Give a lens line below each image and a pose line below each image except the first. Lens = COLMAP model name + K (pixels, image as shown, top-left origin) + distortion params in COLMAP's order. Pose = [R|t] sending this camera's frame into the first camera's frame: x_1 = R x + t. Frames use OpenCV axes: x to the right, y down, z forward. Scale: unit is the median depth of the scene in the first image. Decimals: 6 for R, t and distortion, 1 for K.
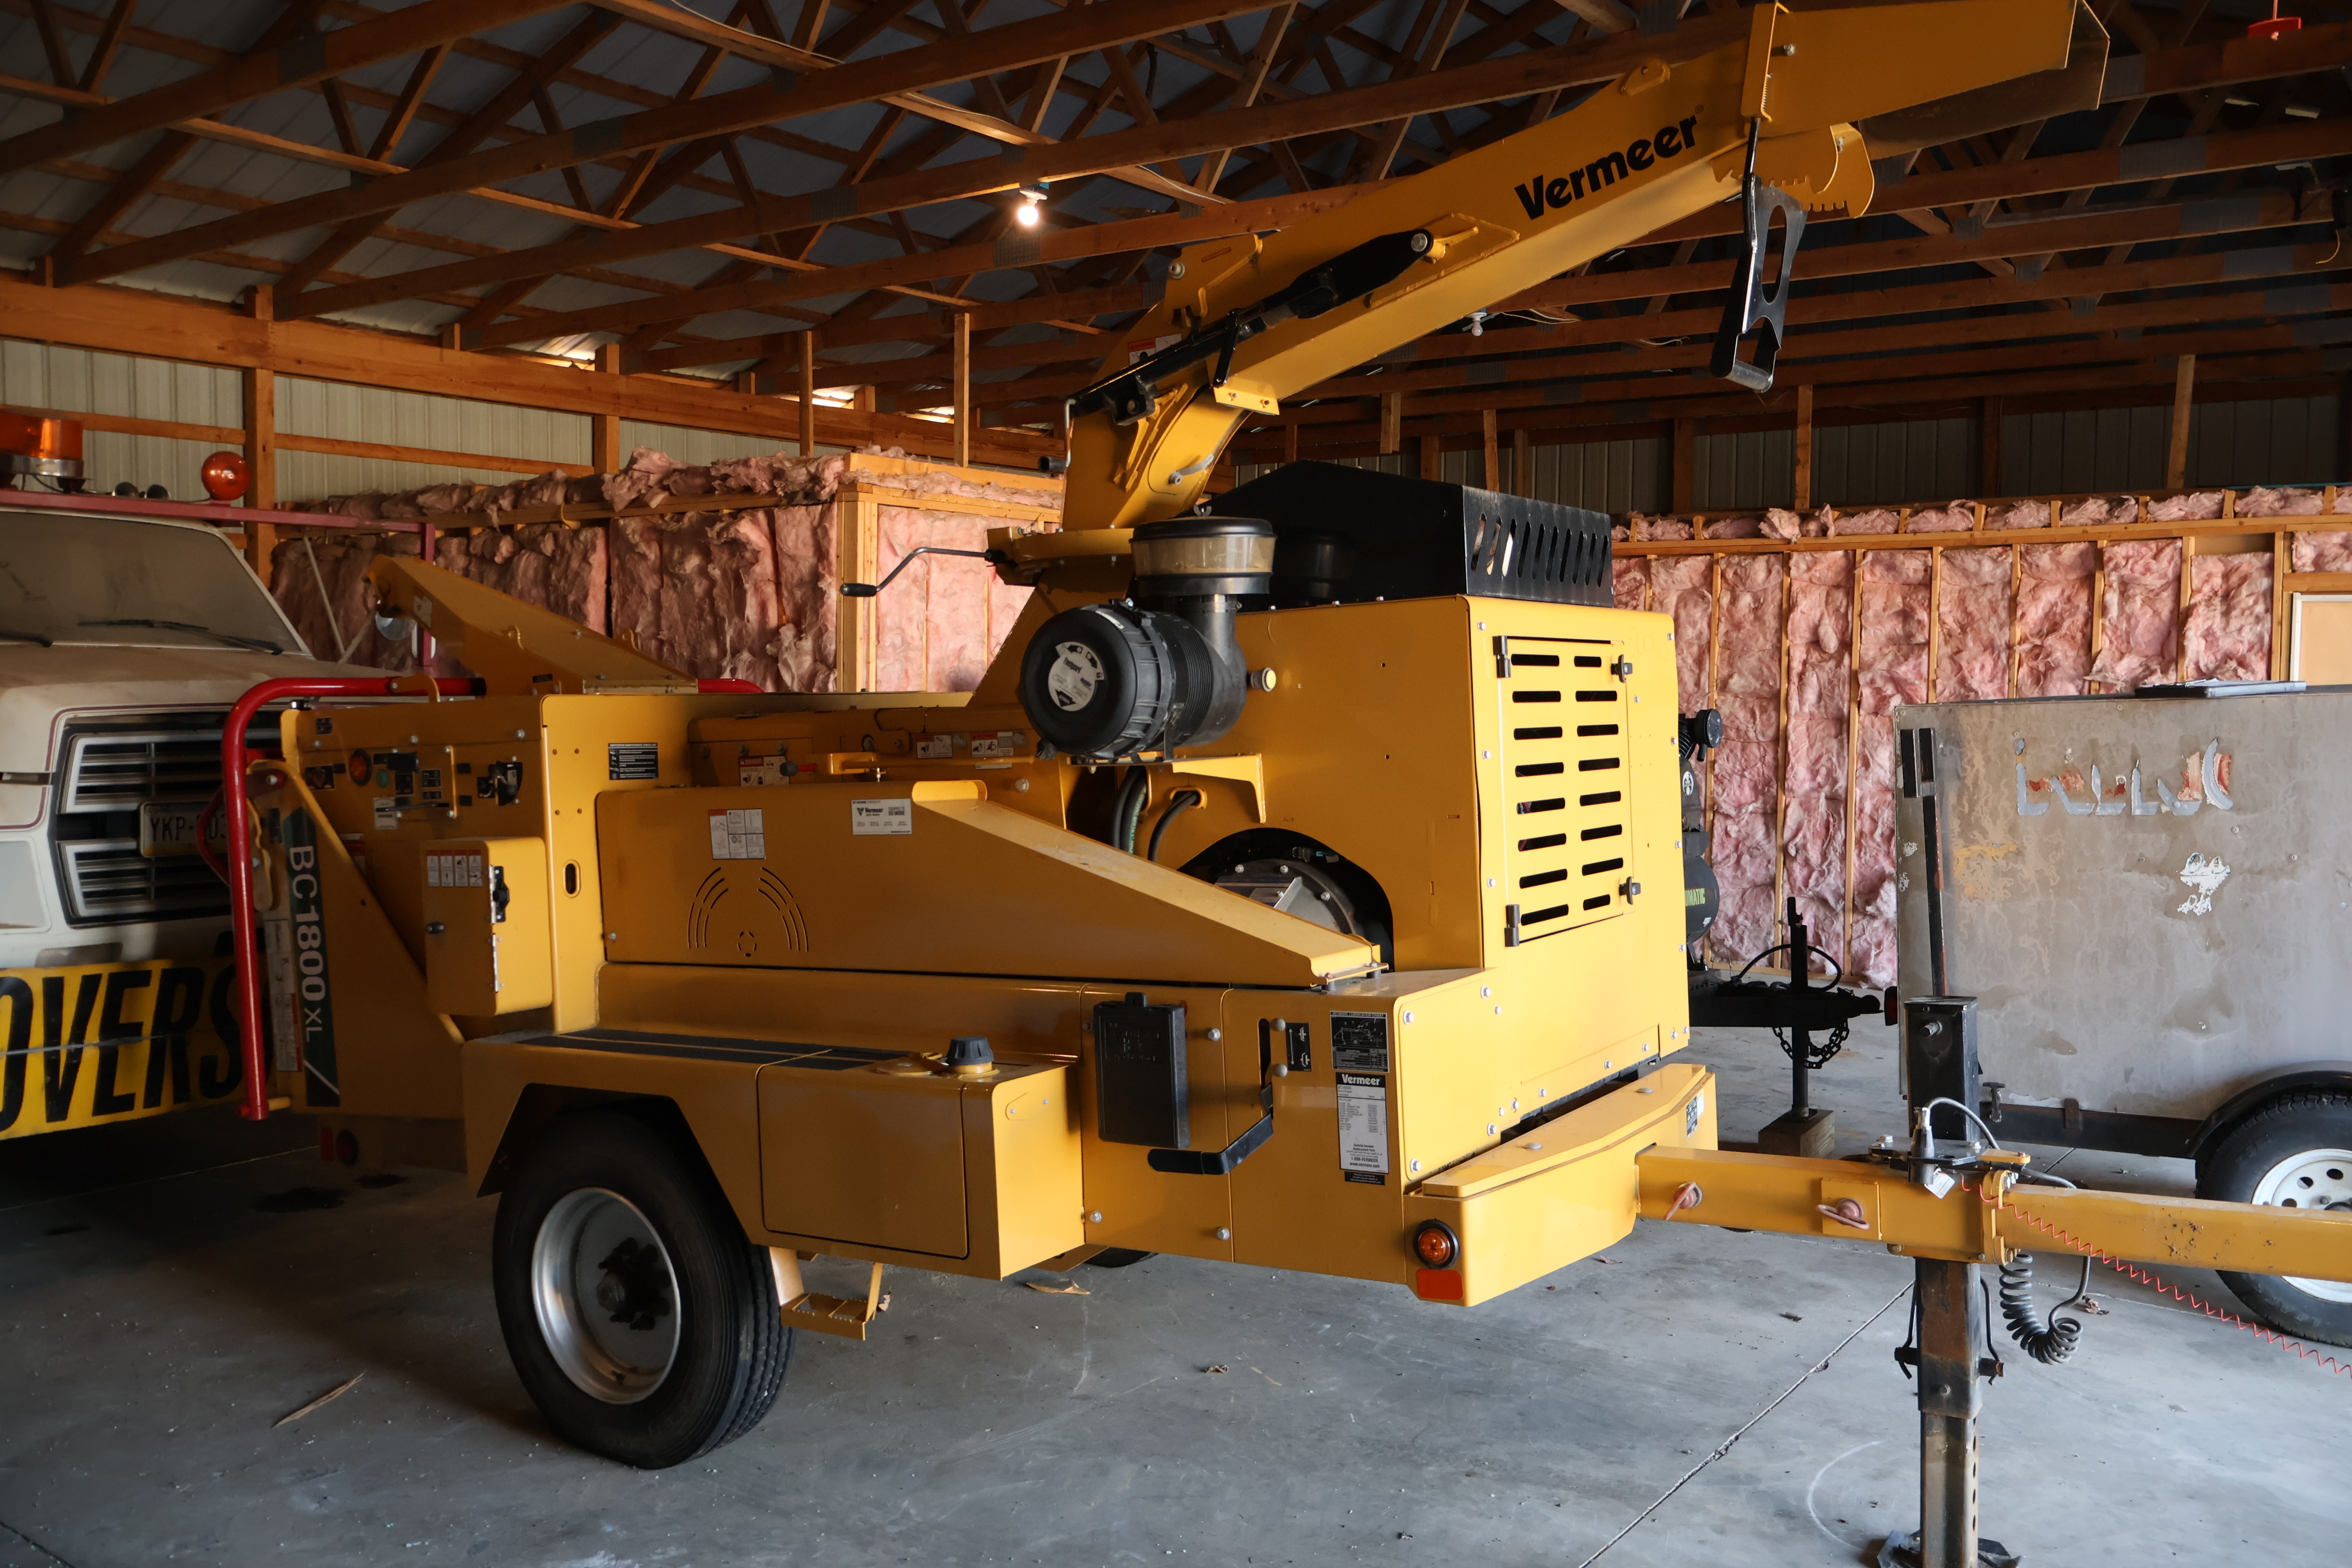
lens RADIAL K [[1944.9, 0, 1180.3], [0, 1944.9, 781.1], [0, 0, 1]] dist [0.014789, 0.003390]
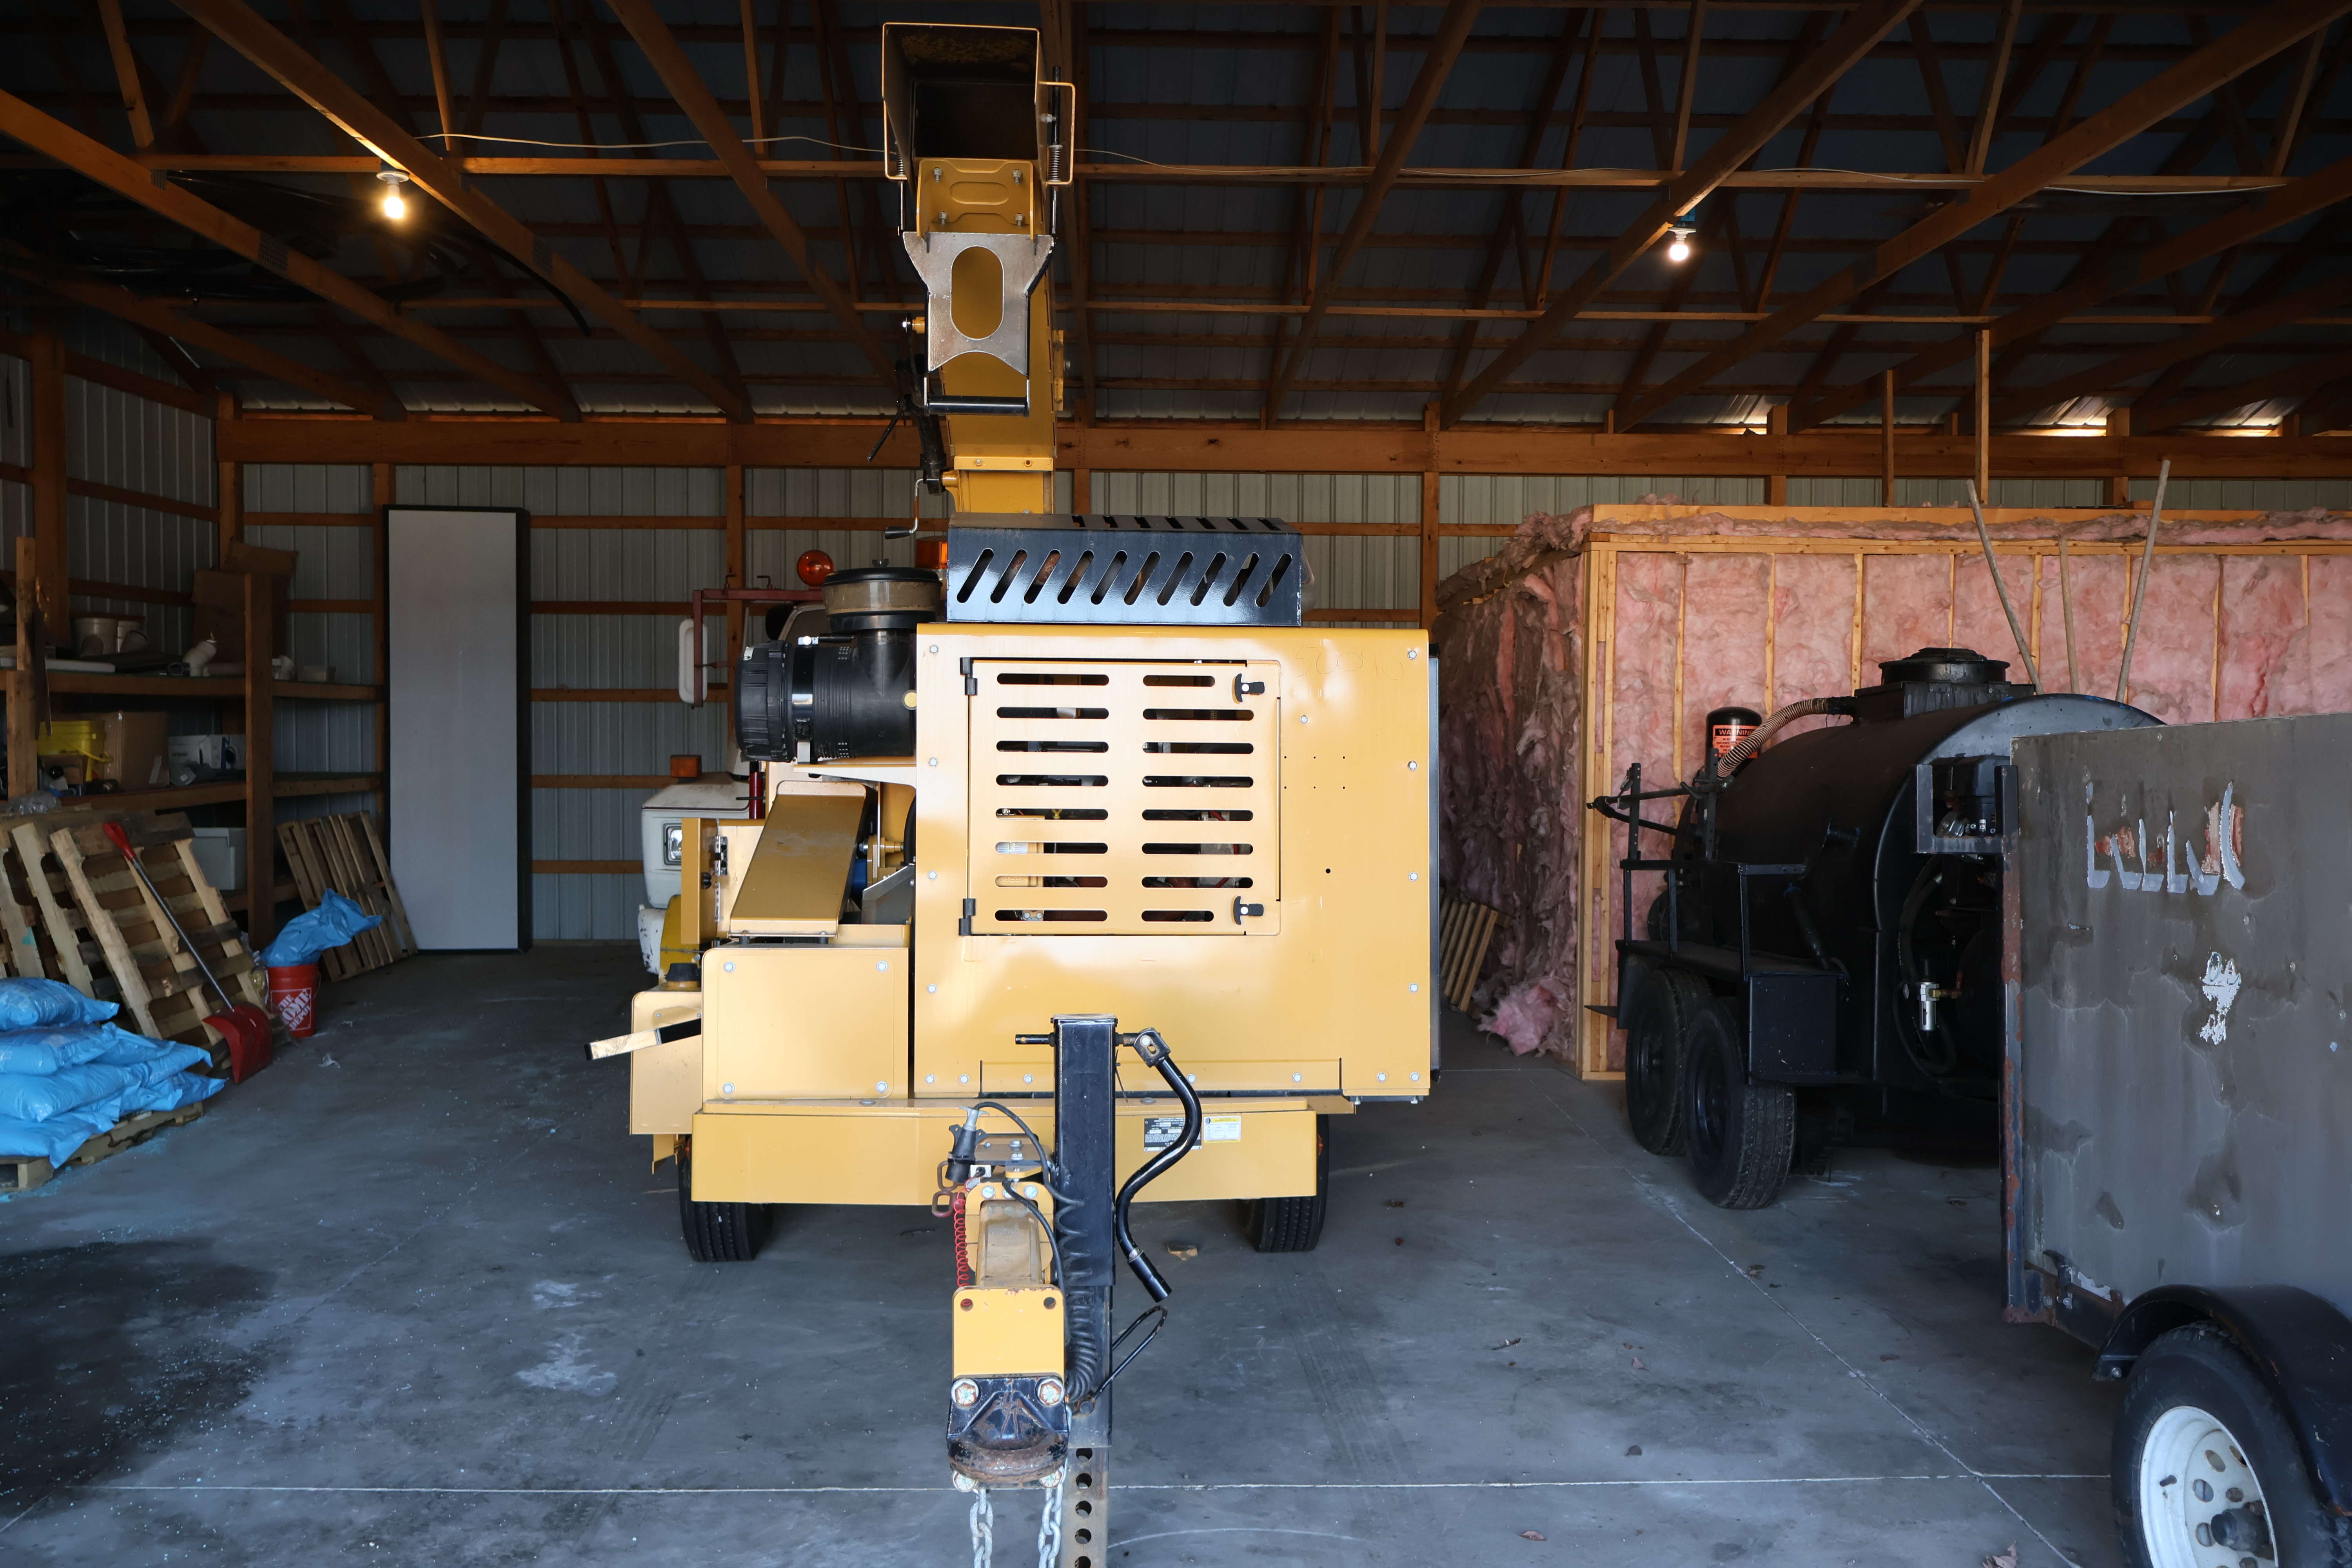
lens RADIAL K [[1944.9, 0, 1180.3], [0, 1944.9, 781.1], [0, 0, 1]] dist [0.014789, 0.003390]
pose [[0.619224, 0.020856, -0.784938, 0.502471], [-0.047432, 0.998815, -0.010880, 0.001304], [0.783781, 0.043968, 0.619479, 0.181140]]
